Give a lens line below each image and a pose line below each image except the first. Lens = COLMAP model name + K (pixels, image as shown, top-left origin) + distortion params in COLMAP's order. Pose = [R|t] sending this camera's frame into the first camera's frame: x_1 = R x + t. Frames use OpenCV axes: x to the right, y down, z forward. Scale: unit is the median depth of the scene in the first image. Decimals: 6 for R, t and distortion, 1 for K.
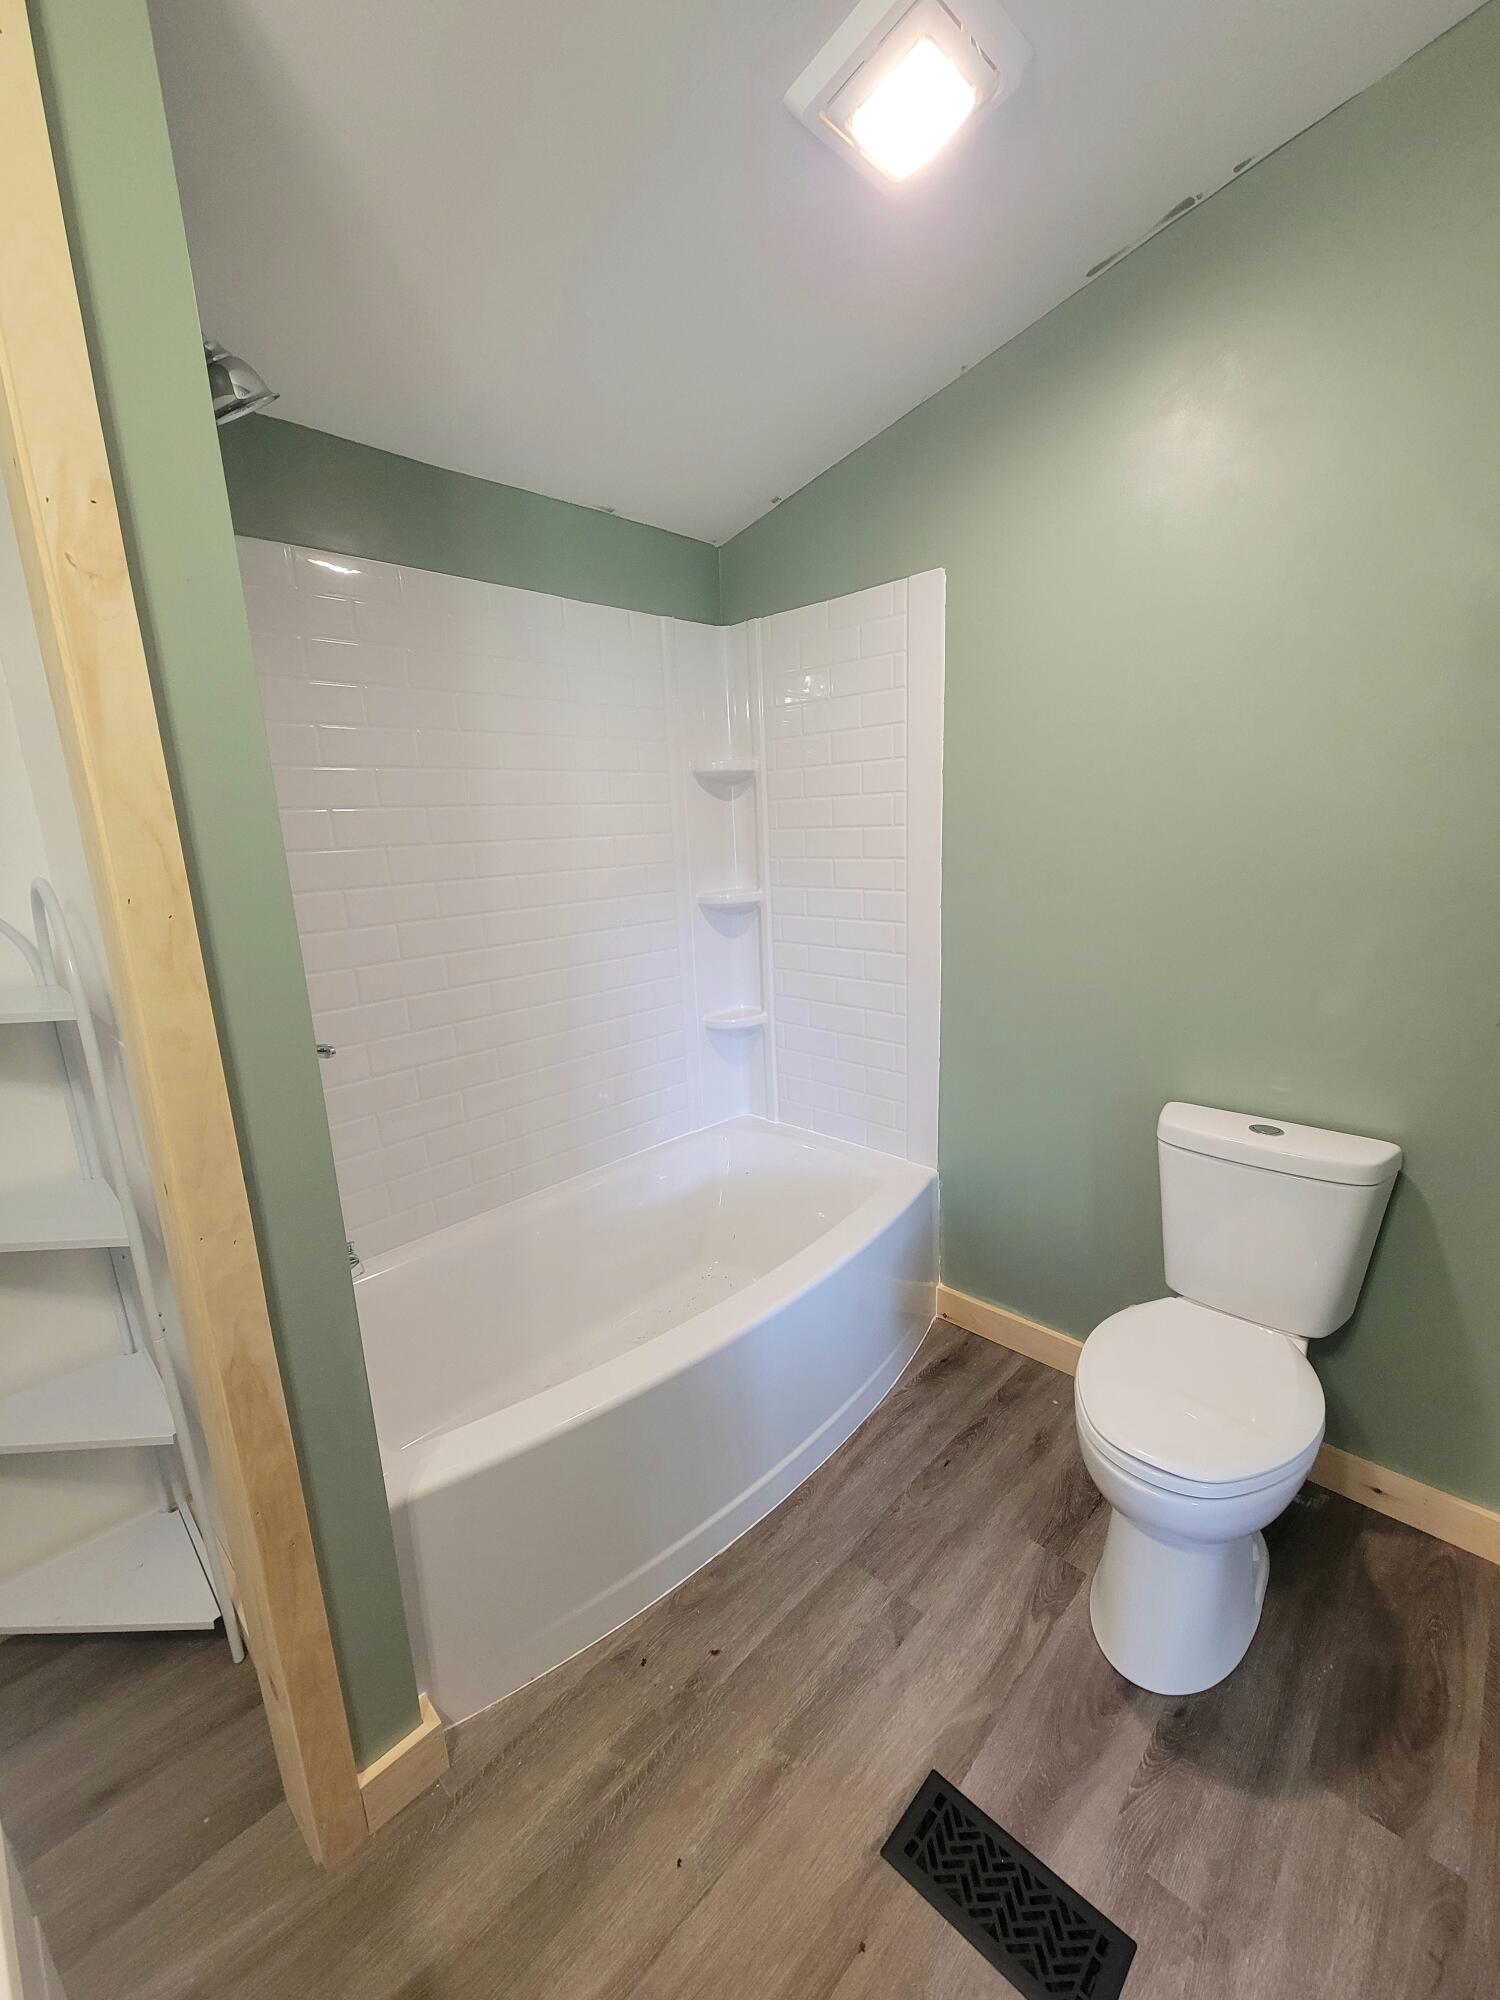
lens RADIAL K [[813.1, 0, 764.6], [0, 813.1, 998.8], [0, 0, 1]] dist [0.022377, -0.000339]
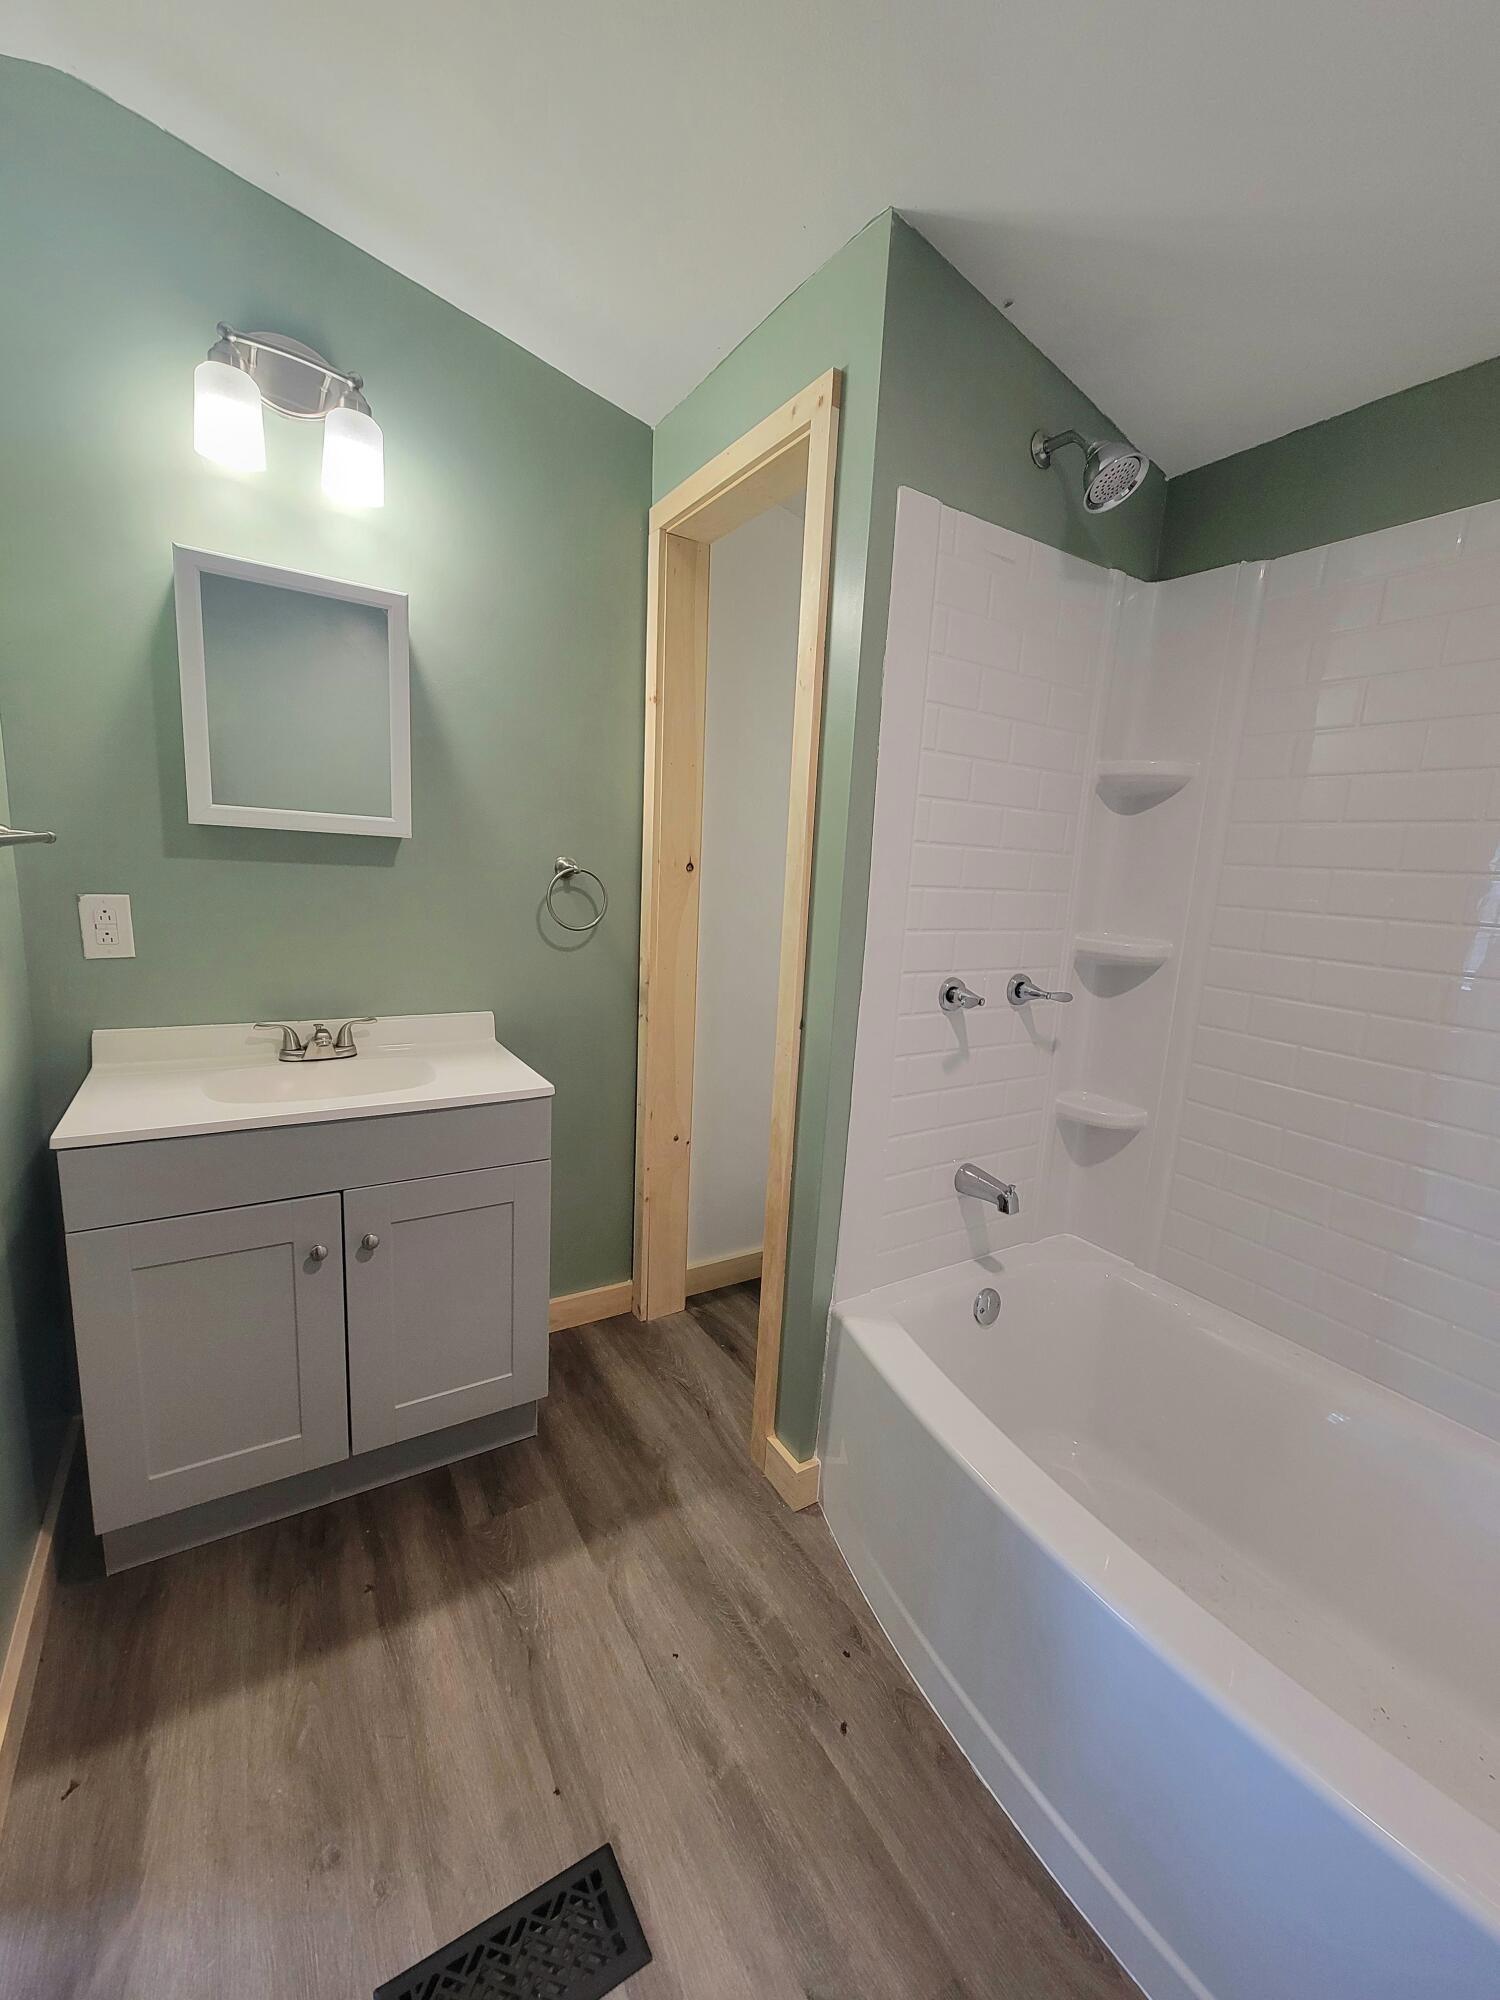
lens RADIAL K [[813.1, 0, 765.1], [0, 813.1, 1003.4], [0, 0, 1]] dist [0.022377, -0.000339]
pose [[-0.217861, 0.205402, -0.954121, 0.732566], [-0.258892, 0.930419, 0.259414, -0.185335], [0.941016, 0.303530, -0.149525, 0.889512]]
